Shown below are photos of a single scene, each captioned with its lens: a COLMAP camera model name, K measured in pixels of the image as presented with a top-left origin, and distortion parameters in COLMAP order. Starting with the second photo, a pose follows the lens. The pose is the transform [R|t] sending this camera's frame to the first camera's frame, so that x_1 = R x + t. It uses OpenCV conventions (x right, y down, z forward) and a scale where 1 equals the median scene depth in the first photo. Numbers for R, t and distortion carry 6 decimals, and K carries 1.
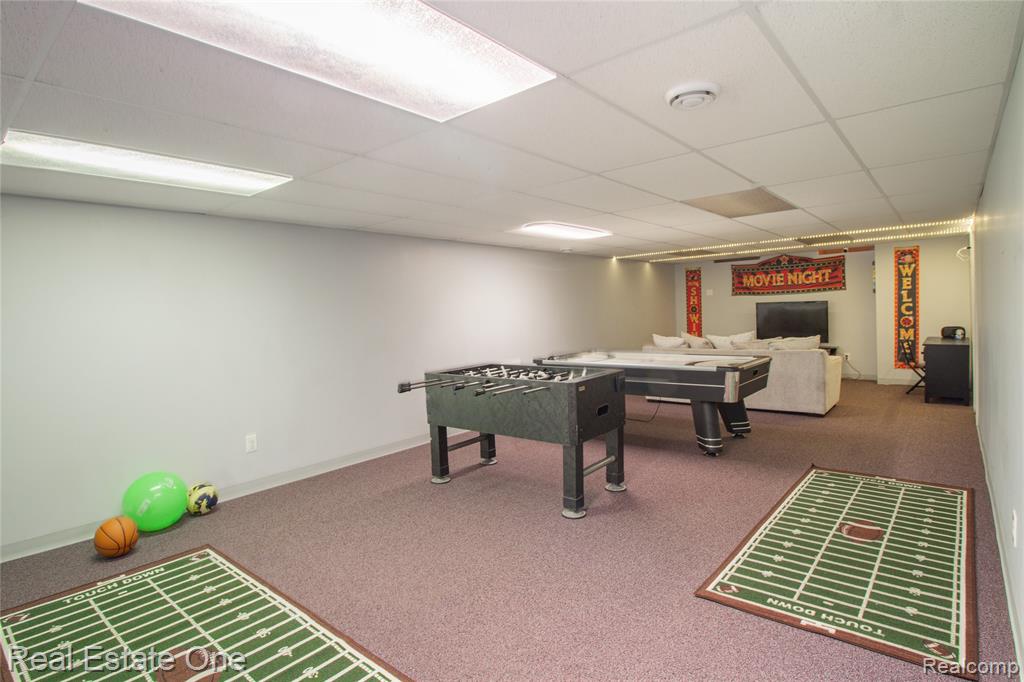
lens RADIAL K [[508.8, 0, 513.5], [0, 508.8, 334.1], [0, 0, 1]] dist [0.003736, -0.015516]
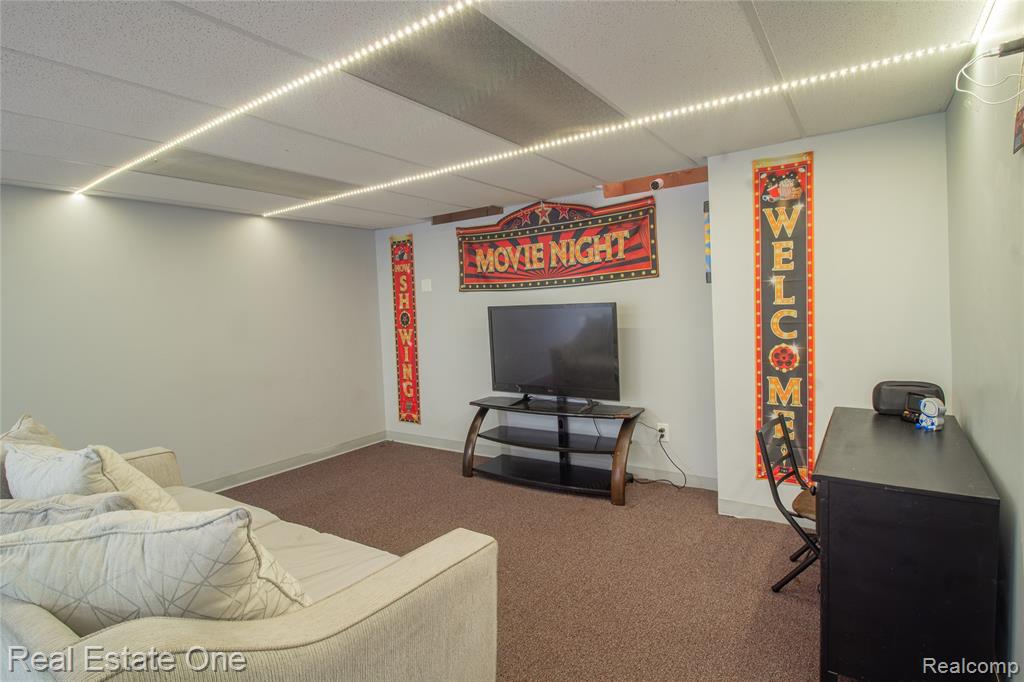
lens RADIAL K [[508.8, 0, 513.5], [0, 508.8, 334.1], [0, 0, 1]] dist [0.003736, -0.015516]
pose [[0.994130, -0.004647, 0.108090, 0.496089], [0.004902, 0.999986, -0.002101, -0.039535], [-0.108079, 0.002619, 0.994139, 0.599009]]
